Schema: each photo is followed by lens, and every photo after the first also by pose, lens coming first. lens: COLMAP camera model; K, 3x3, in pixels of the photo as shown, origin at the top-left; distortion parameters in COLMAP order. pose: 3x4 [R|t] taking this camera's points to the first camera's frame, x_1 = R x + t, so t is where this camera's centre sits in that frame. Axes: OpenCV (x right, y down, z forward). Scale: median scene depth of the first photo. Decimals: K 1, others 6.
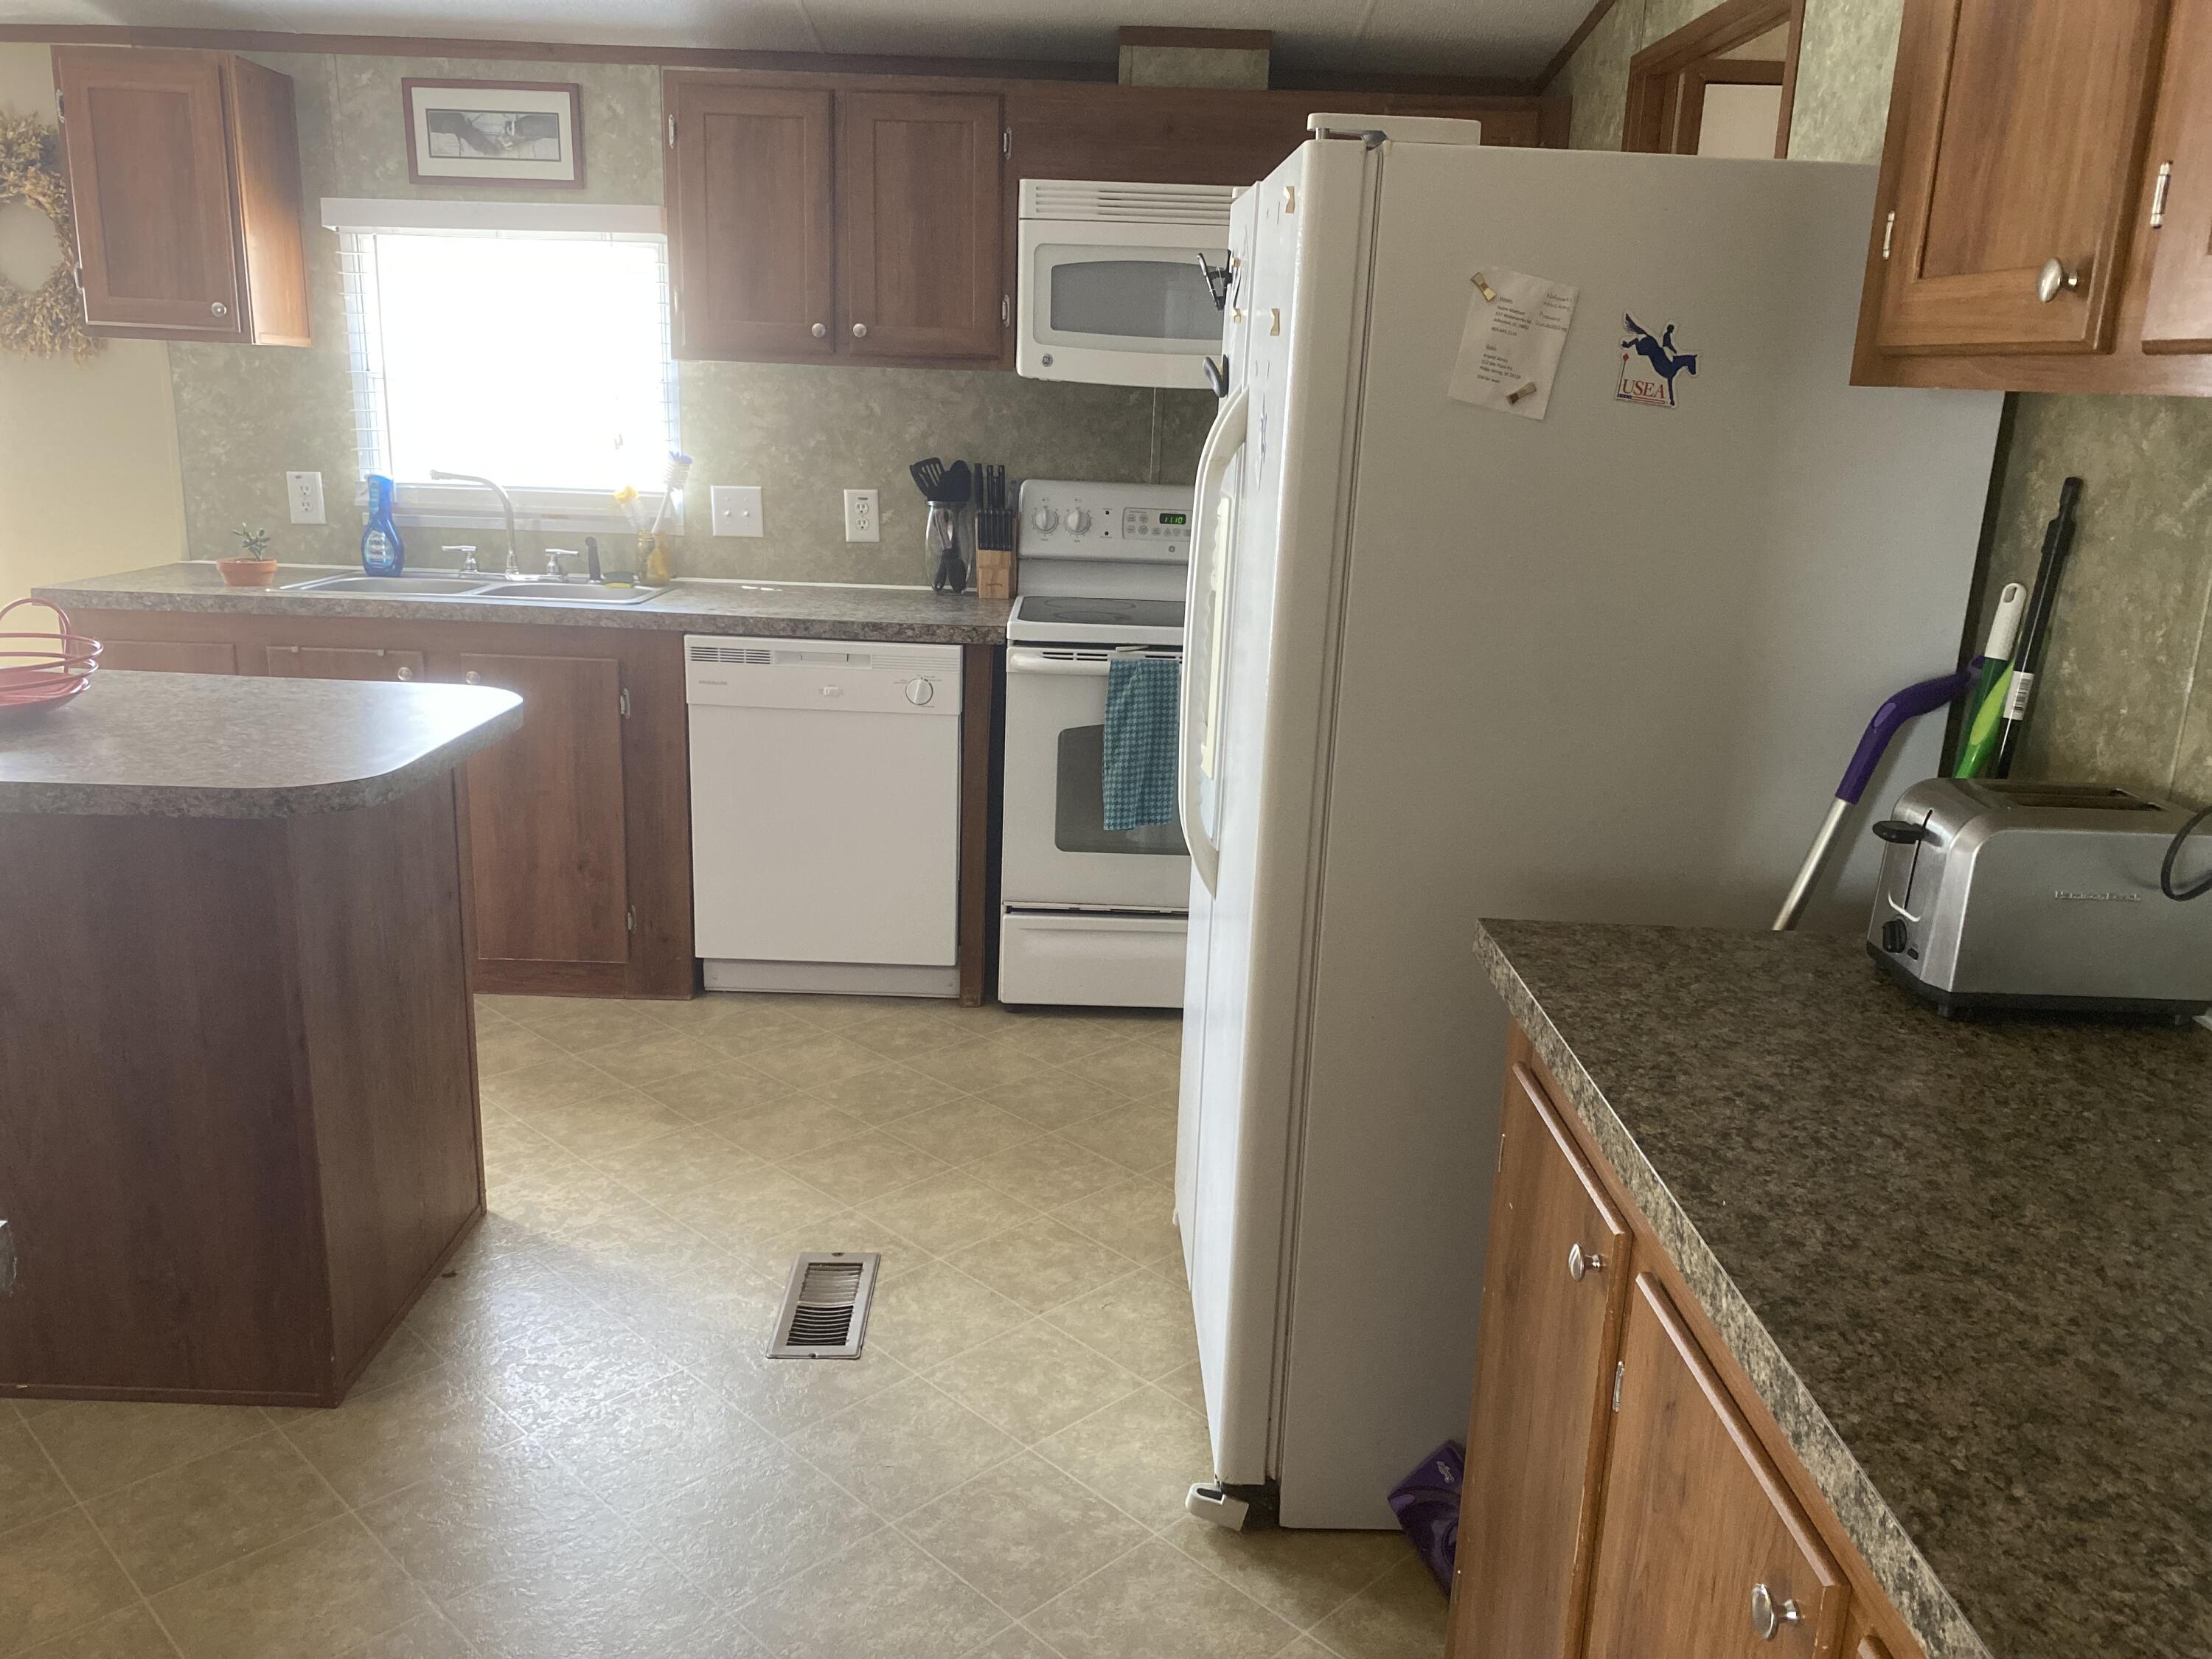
lens RADIAL K [[1689.2, 0, 1102.4], [0, 1689.2, 829.9], [0, 0, 1]] dist [0.001338, 0.001394]
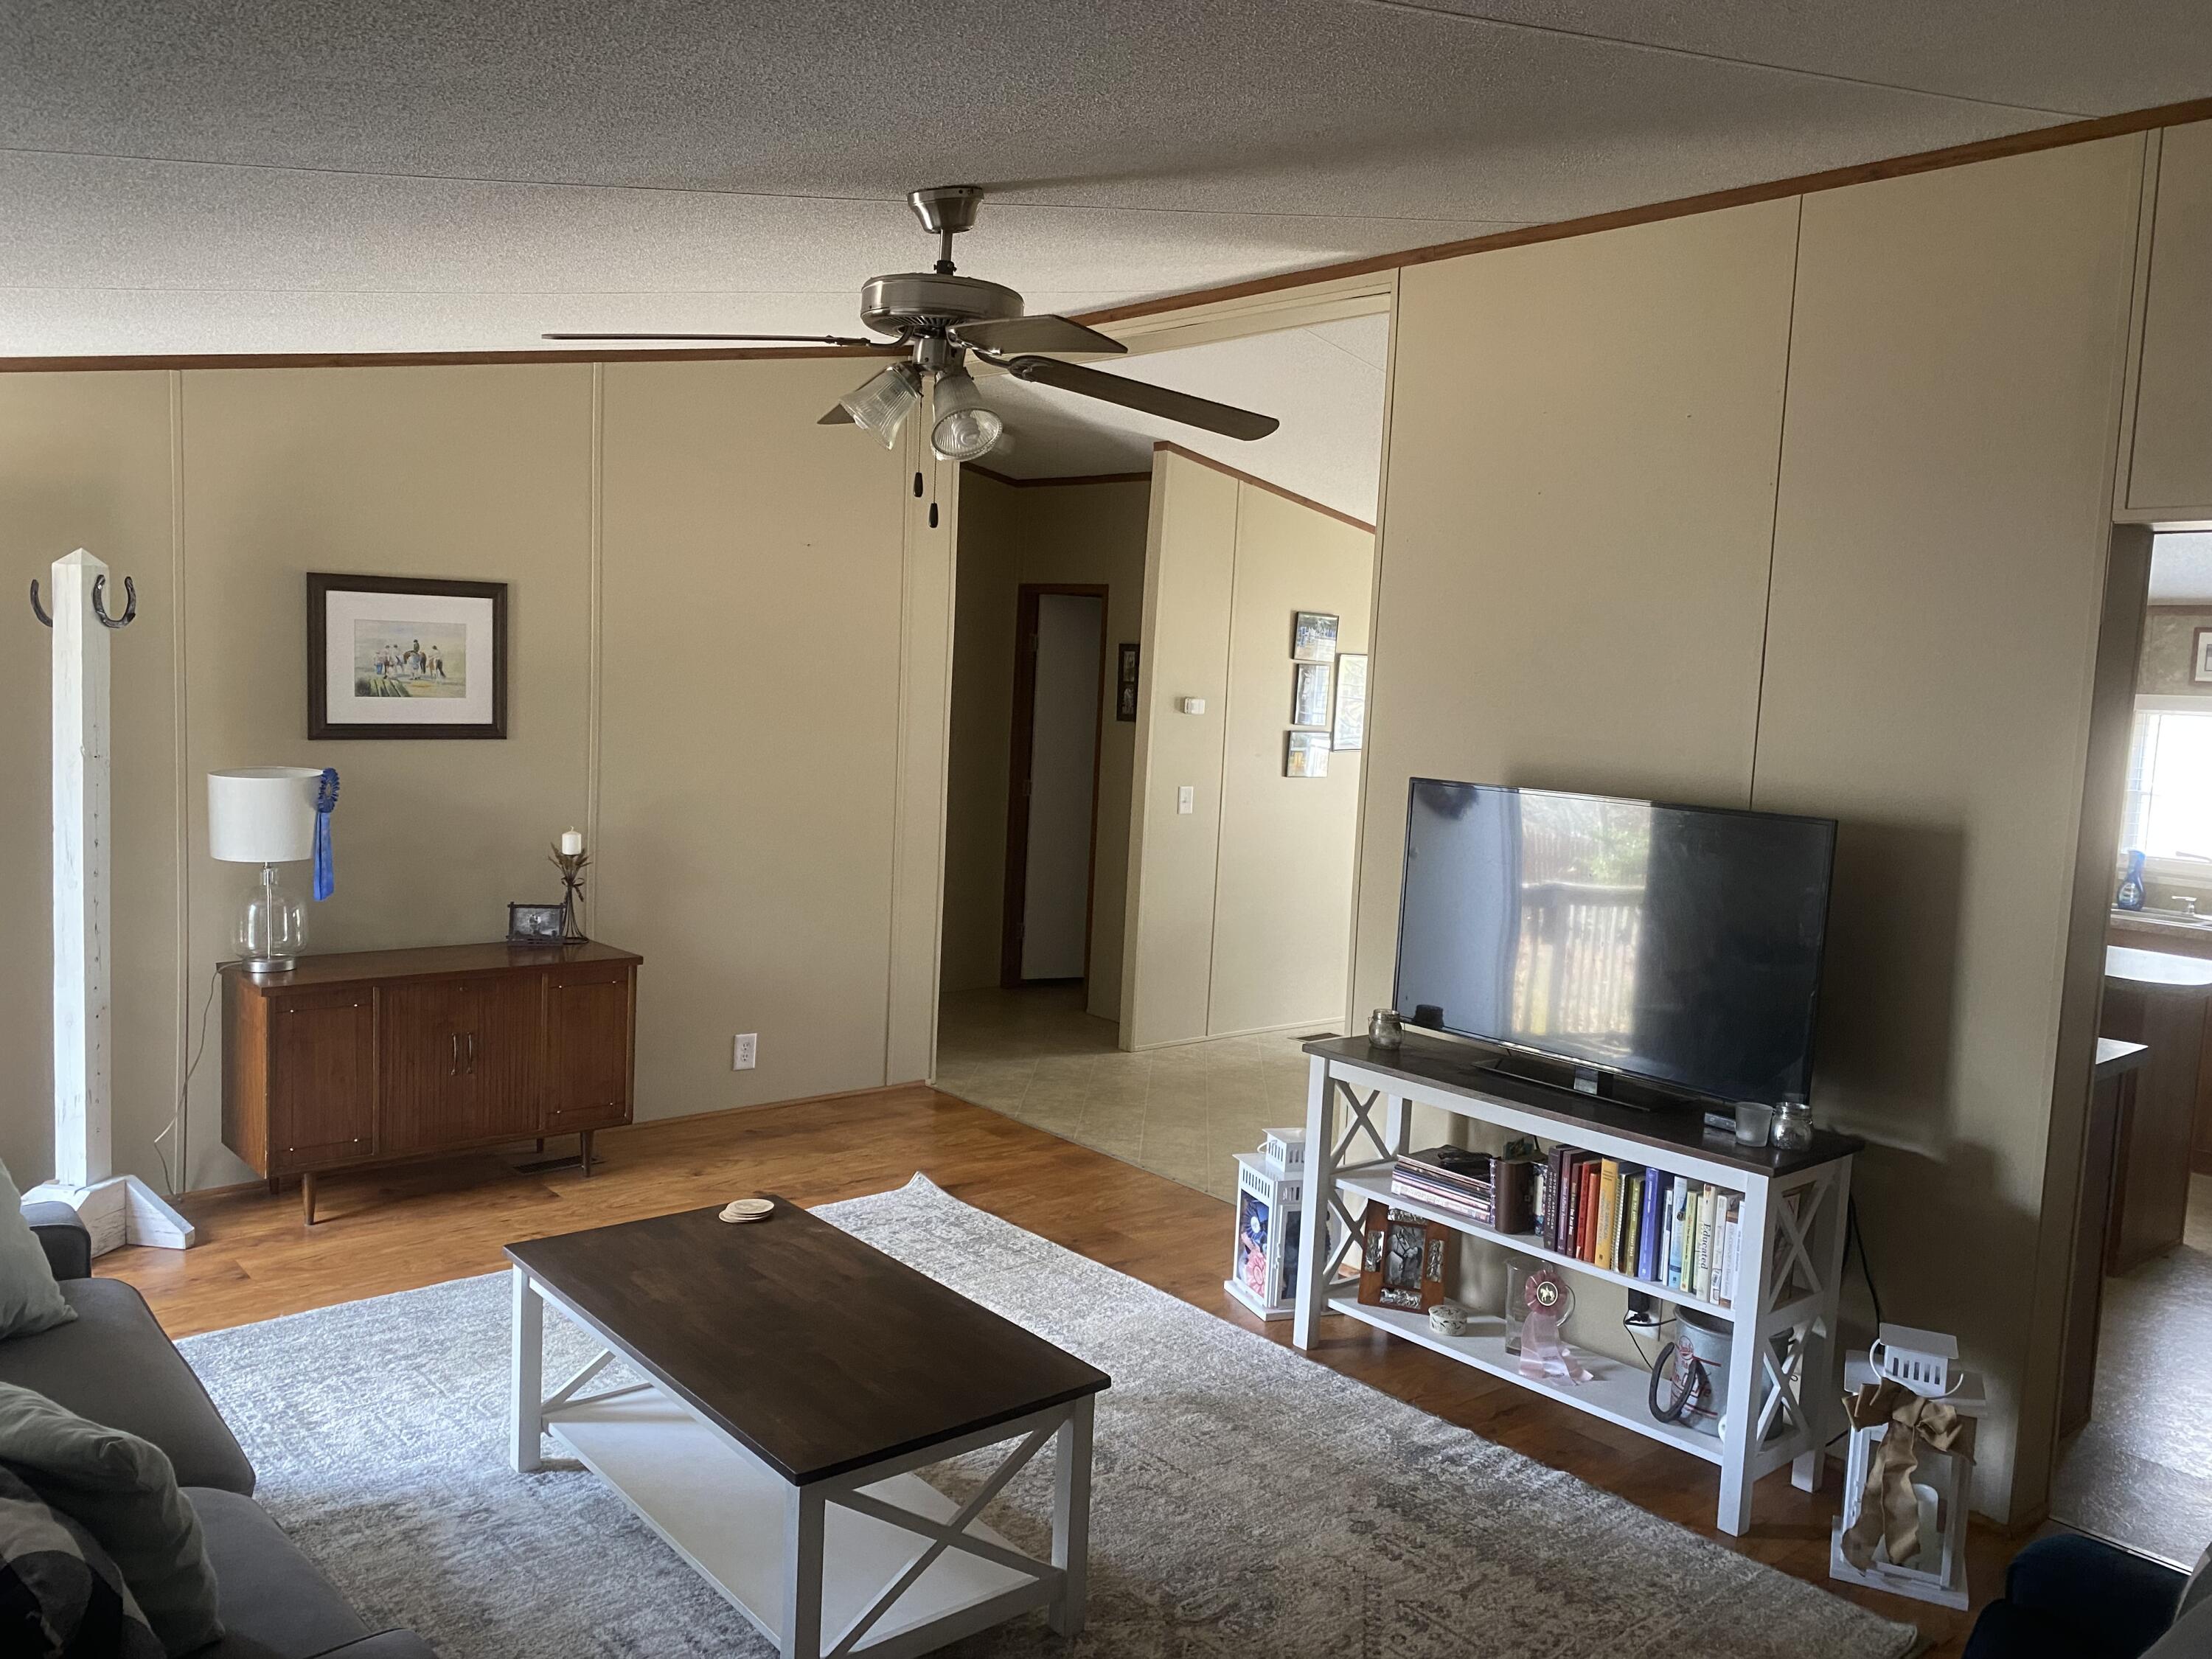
lens RADIAL K [[1689.2, 0, 1104.9], [0, 1689.2, 824.8], [0, 0, 1]] dist [0.001338, 0.001394]
pose [[0.643293, 0.065068, -0.762850, 0.192874], [-0.214673, 0.971742, -0.098143, 0.152753], [0.734908, 0.226898, 0.639084, -0.851034]]
